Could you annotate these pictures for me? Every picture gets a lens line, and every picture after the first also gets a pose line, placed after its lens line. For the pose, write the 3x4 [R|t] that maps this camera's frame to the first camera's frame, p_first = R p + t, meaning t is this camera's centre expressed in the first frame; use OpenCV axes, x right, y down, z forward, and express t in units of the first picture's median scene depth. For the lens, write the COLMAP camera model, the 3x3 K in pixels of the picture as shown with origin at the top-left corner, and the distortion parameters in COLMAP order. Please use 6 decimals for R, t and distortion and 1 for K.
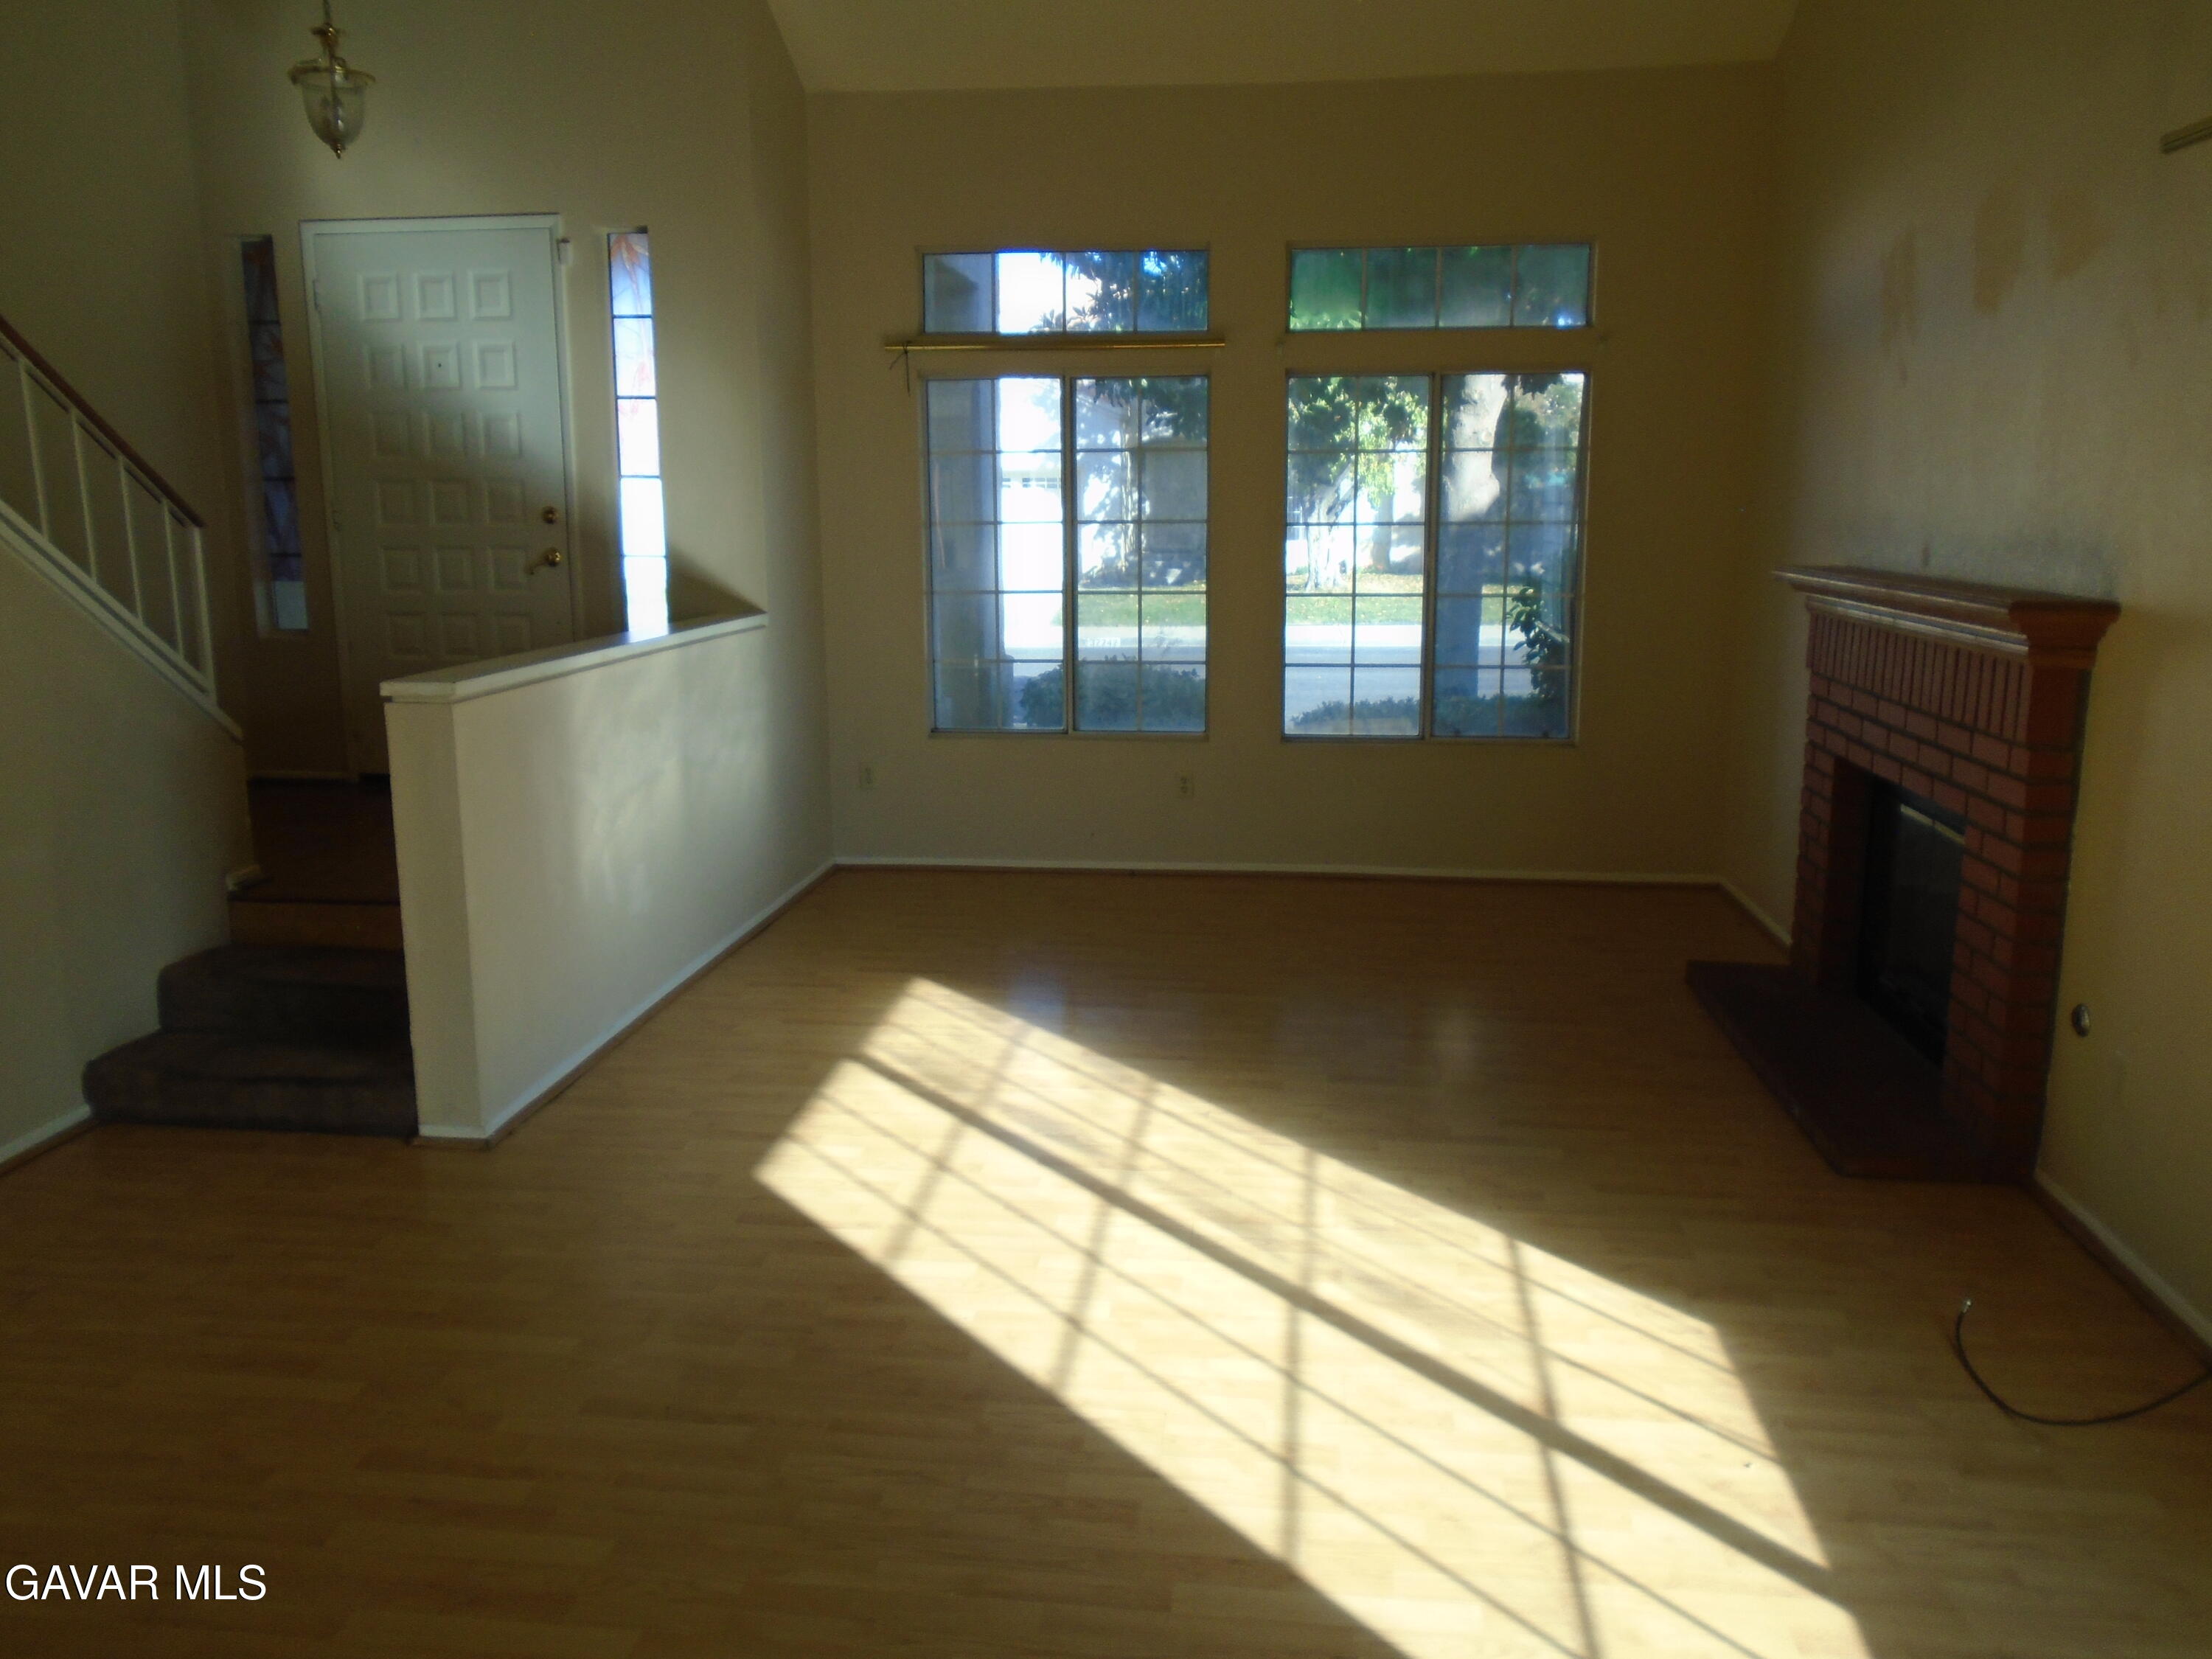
lens RADIAL K [[1683.6, 0, 1099.6], [0, 1683.6, 818.8], [0, 0, 1]] dist [-0.018482, 0.006383]
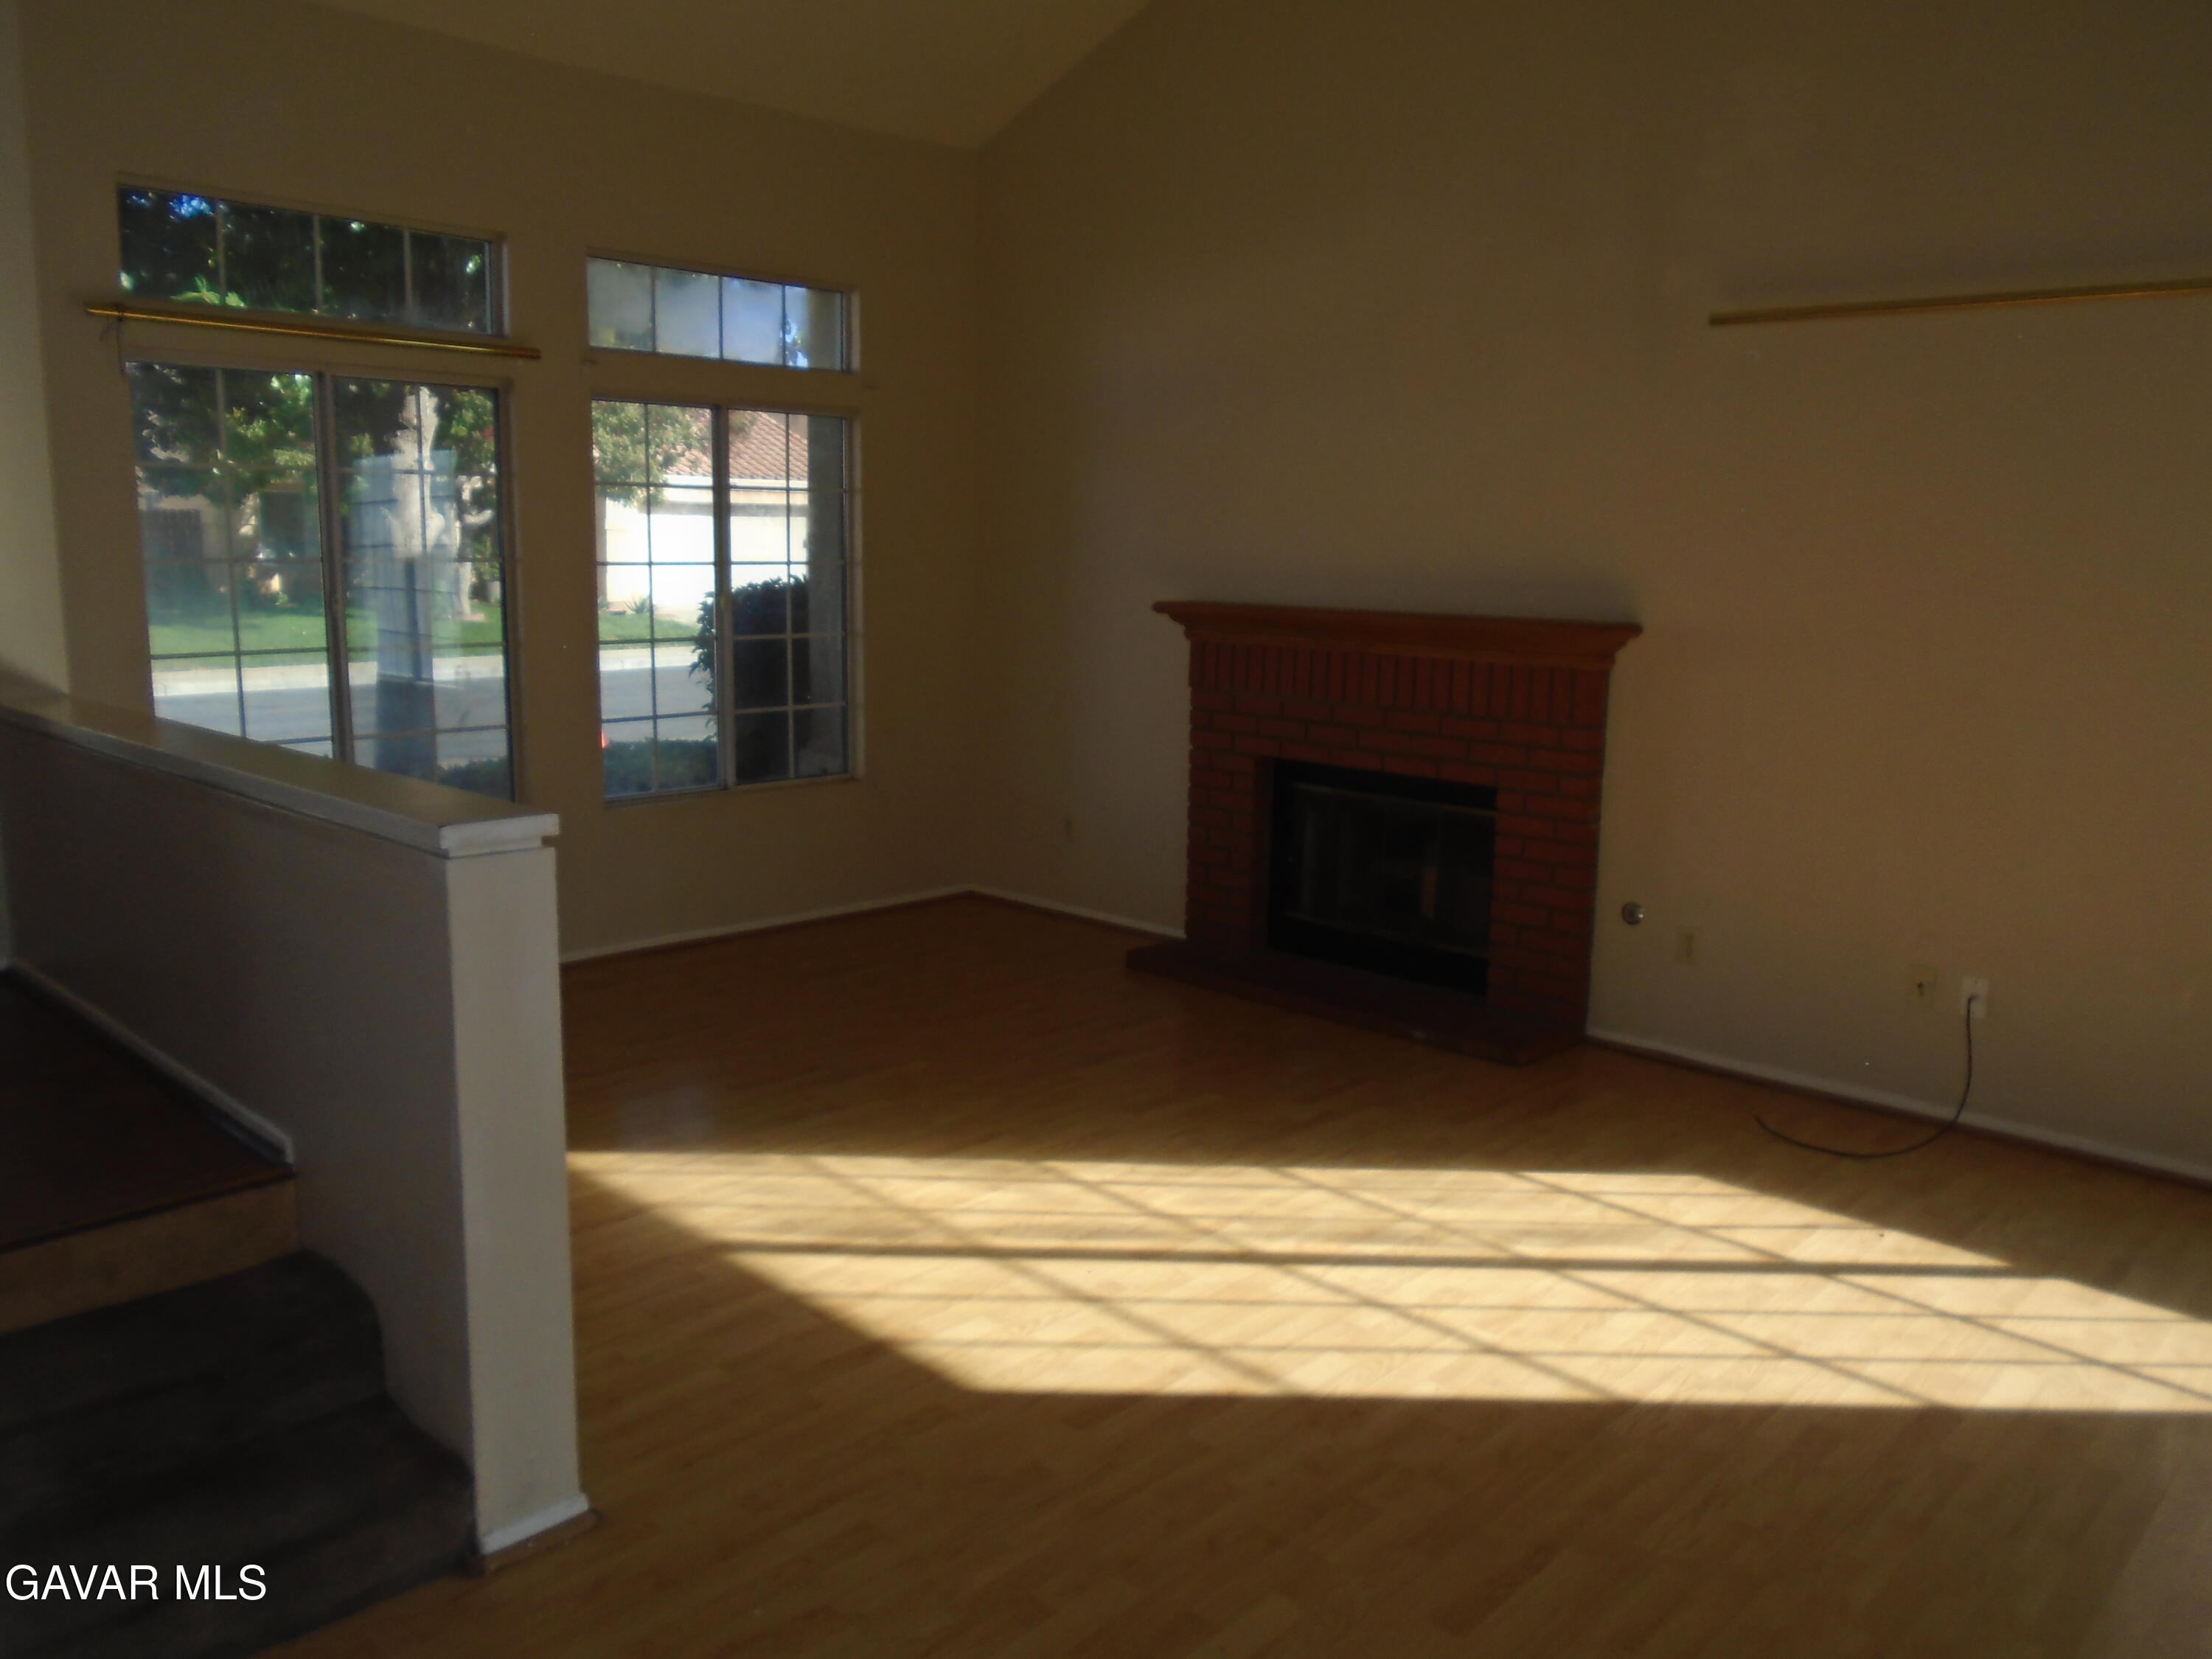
lens RADIAL K [[1683.6, 0, 1099.6], [0, 1683.6, 818.8], [0, 0, 1]] dist [-0.018482, 0.006383]
pose [[0.596083, -0.117556, 0.794270, -0.636785], [0.133069, 0.990008, 0.046661, -0.068123], [-0.791819, 0.077879, 0.605770, 0.374603]]
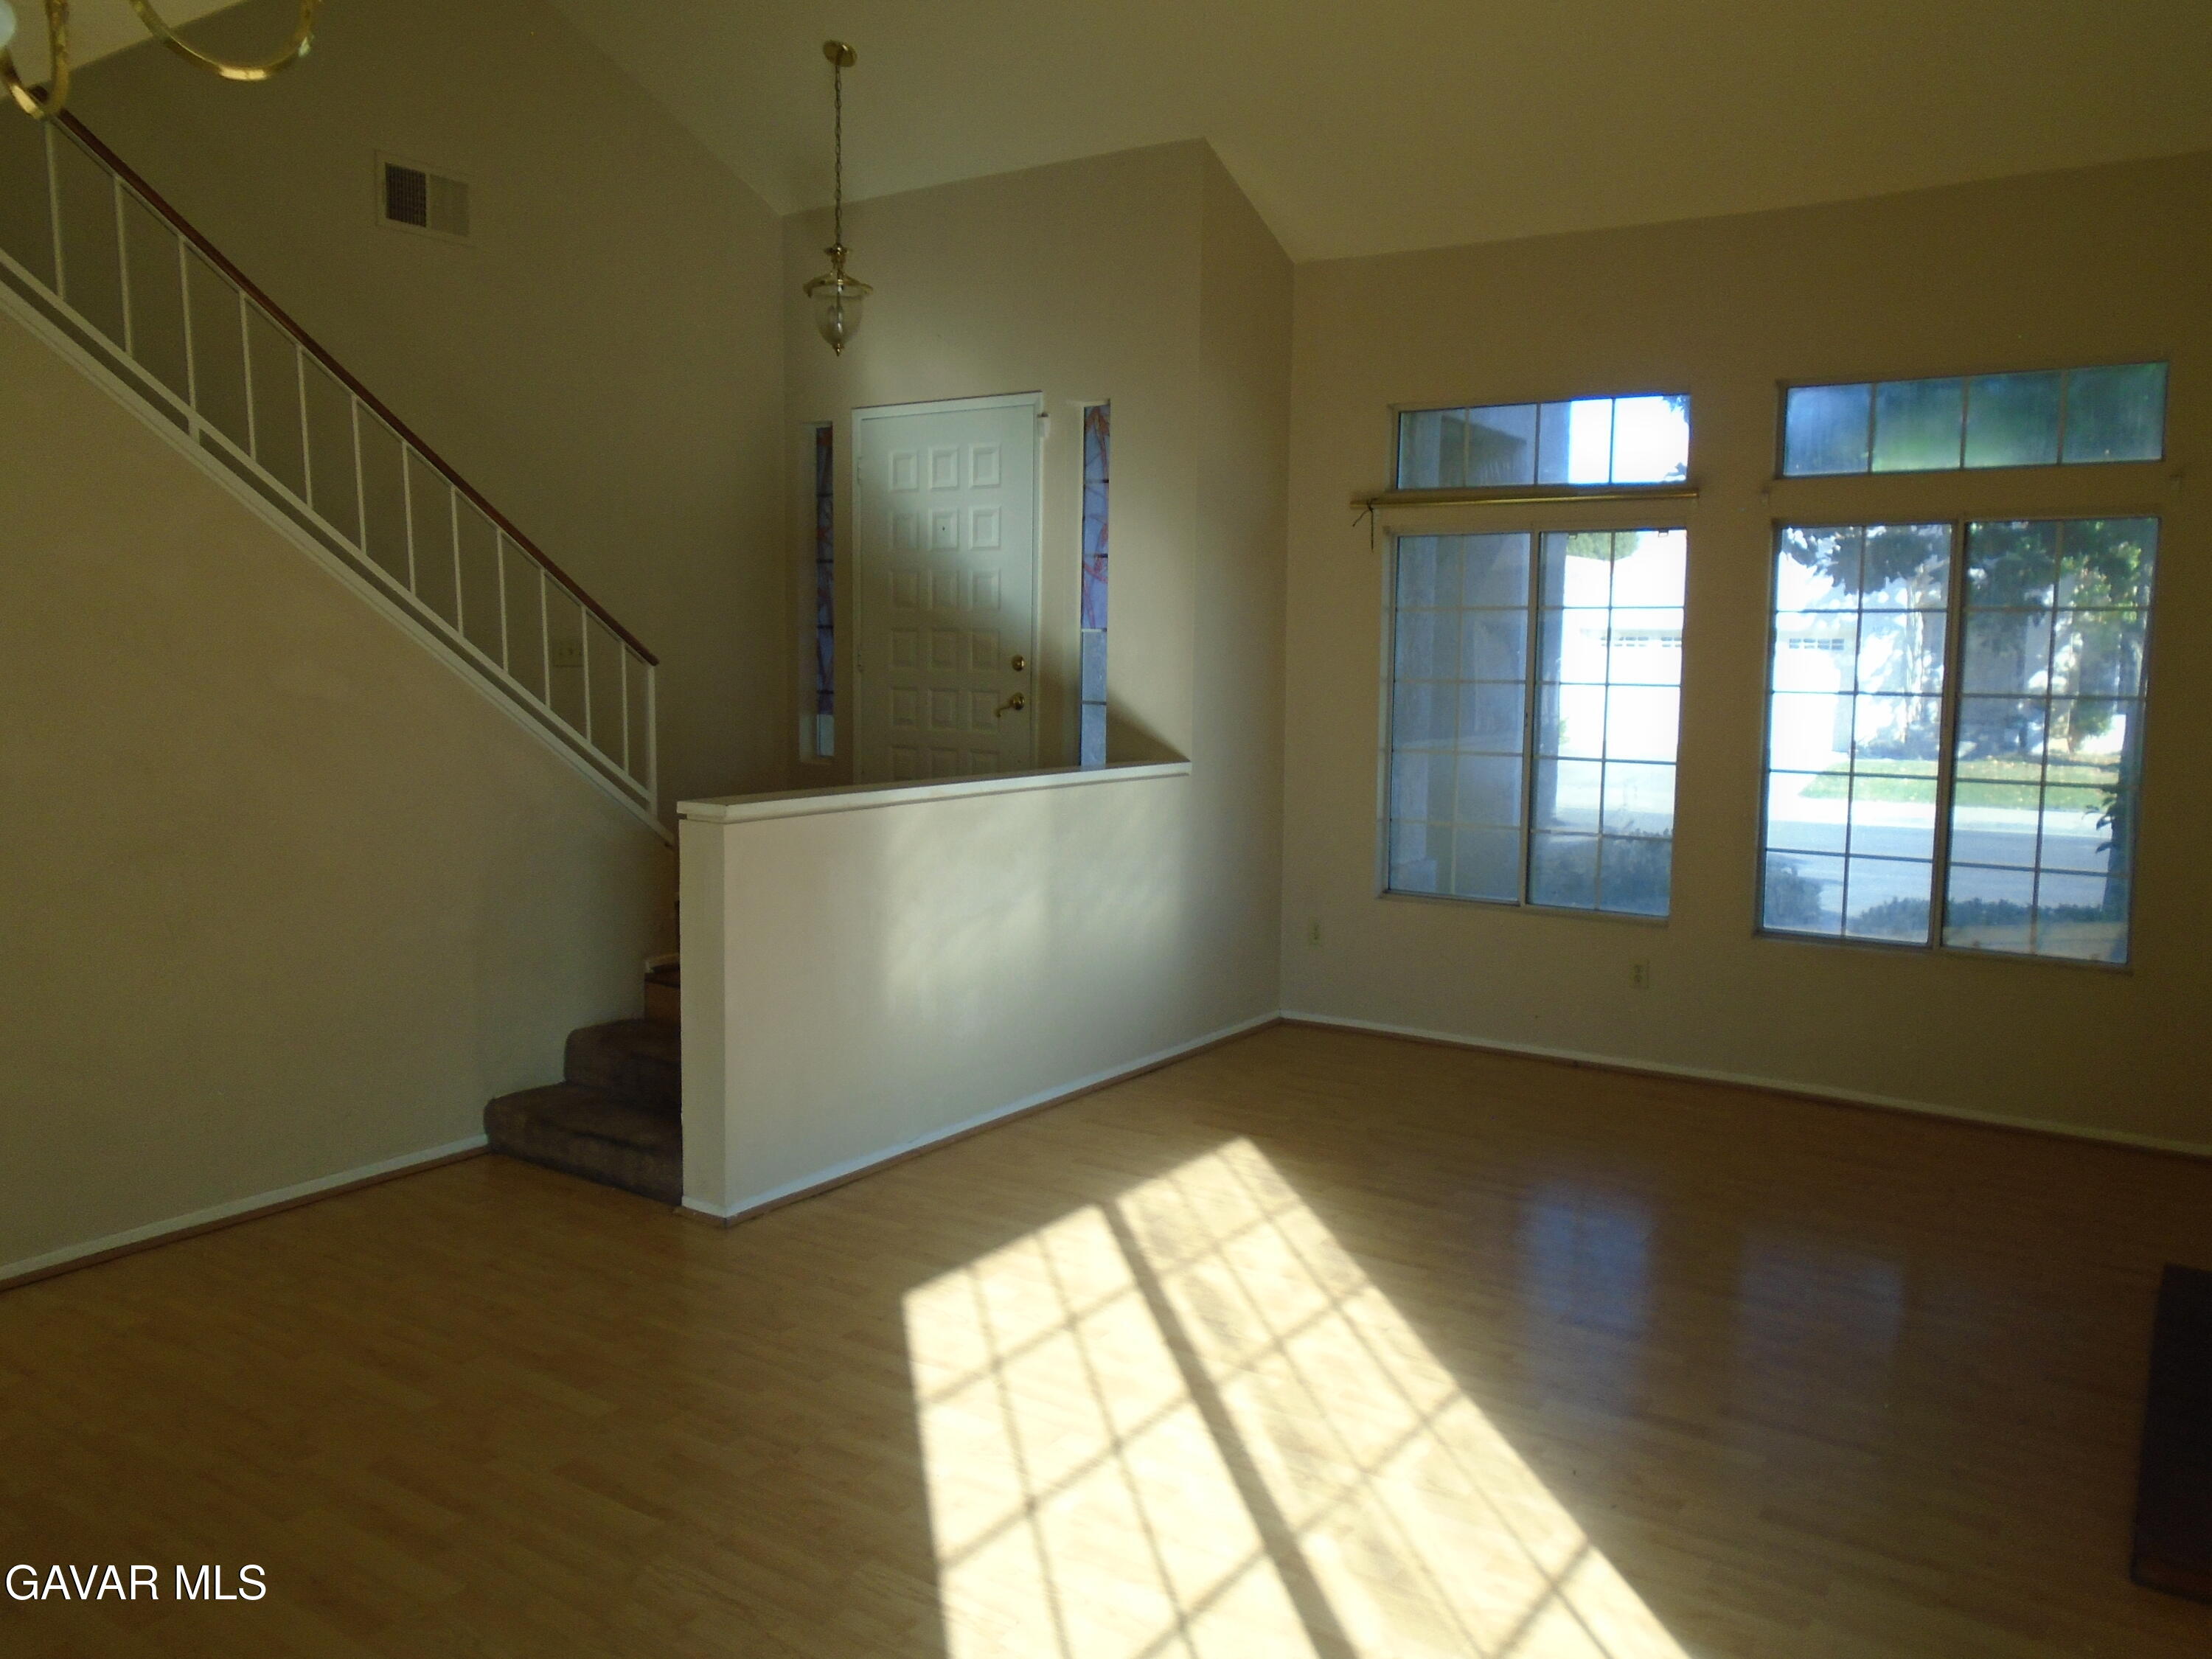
lens RADIAL K [[1683.6, 0, 1099.6], [0, 1683.6, 818.8], [0, 0, 1]] dist [-0.018482, 0.006383]
pose [[0.886626, 0.062489, -0.458246, 0.295356], [-0.103758, 0.992449, -0.065420, -0.019801], [0.450698, 0.105550, 0.886415, 0.092067]]
